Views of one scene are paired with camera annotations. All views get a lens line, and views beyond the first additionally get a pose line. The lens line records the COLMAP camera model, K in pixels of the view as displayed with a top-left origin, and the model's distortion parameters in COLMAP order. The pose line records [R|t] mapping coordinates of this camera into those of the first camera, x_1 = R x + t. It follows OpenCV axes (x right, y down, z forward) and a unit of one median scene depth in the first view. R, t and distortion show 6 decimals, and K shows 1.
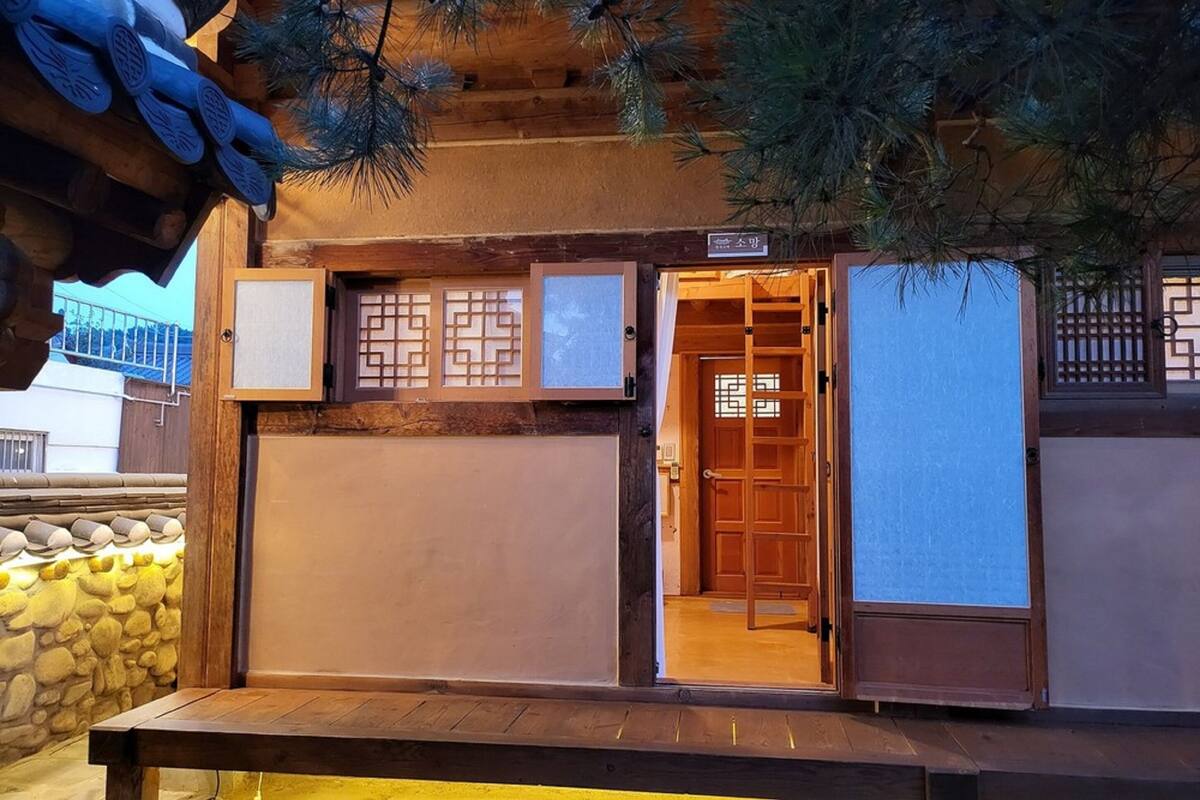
lens RADIAL K [[778.8, 0, 600.7], [0, 778.8, 389.1], [0, 0, 1]] dist [0.030283, -0.008660]
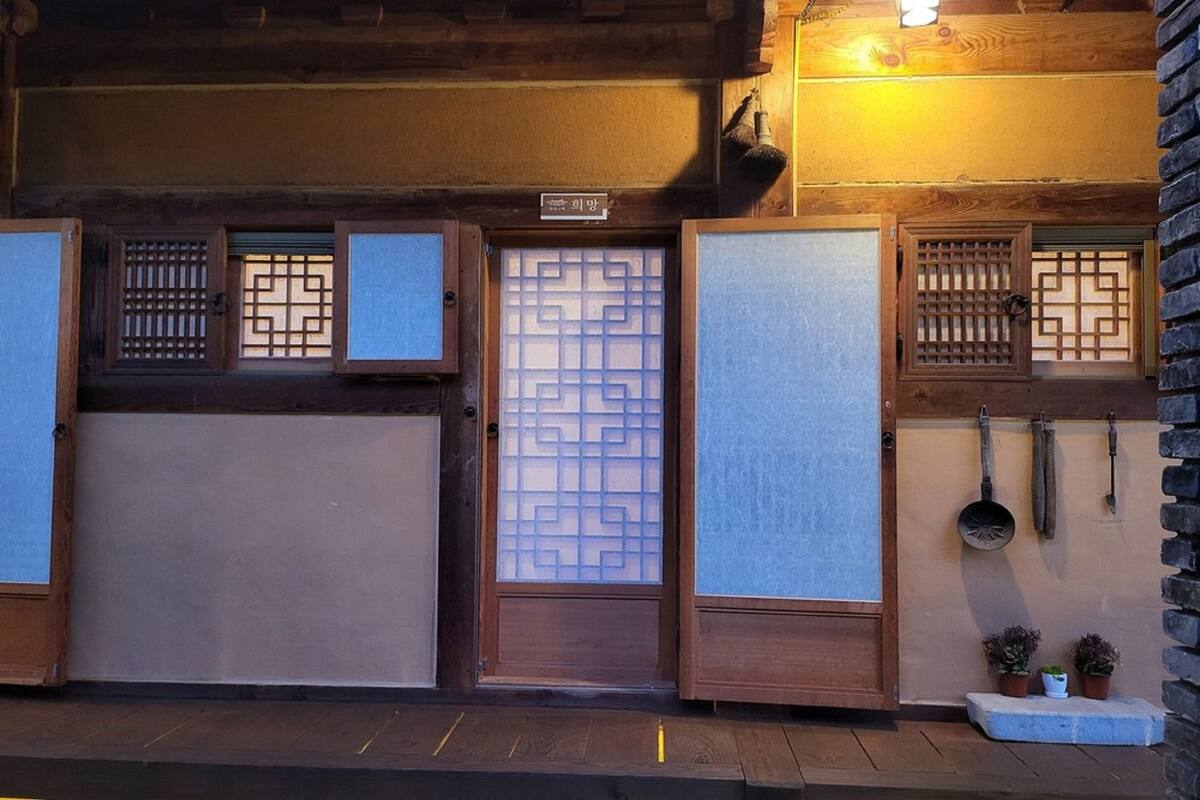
lens RADIAL K [[864.9, 0, 597.7], [0, 864.9, 387.2], [0, 0, 1]] dist [0.058120, -0.018562]
pose [[0.998696, 0.013312, 0.049289, 0.156671], [-0.014683, 0.999513, 0.027553, -0.001472], [-0.048898, -0.028241, 0.998404, -0.019134]]
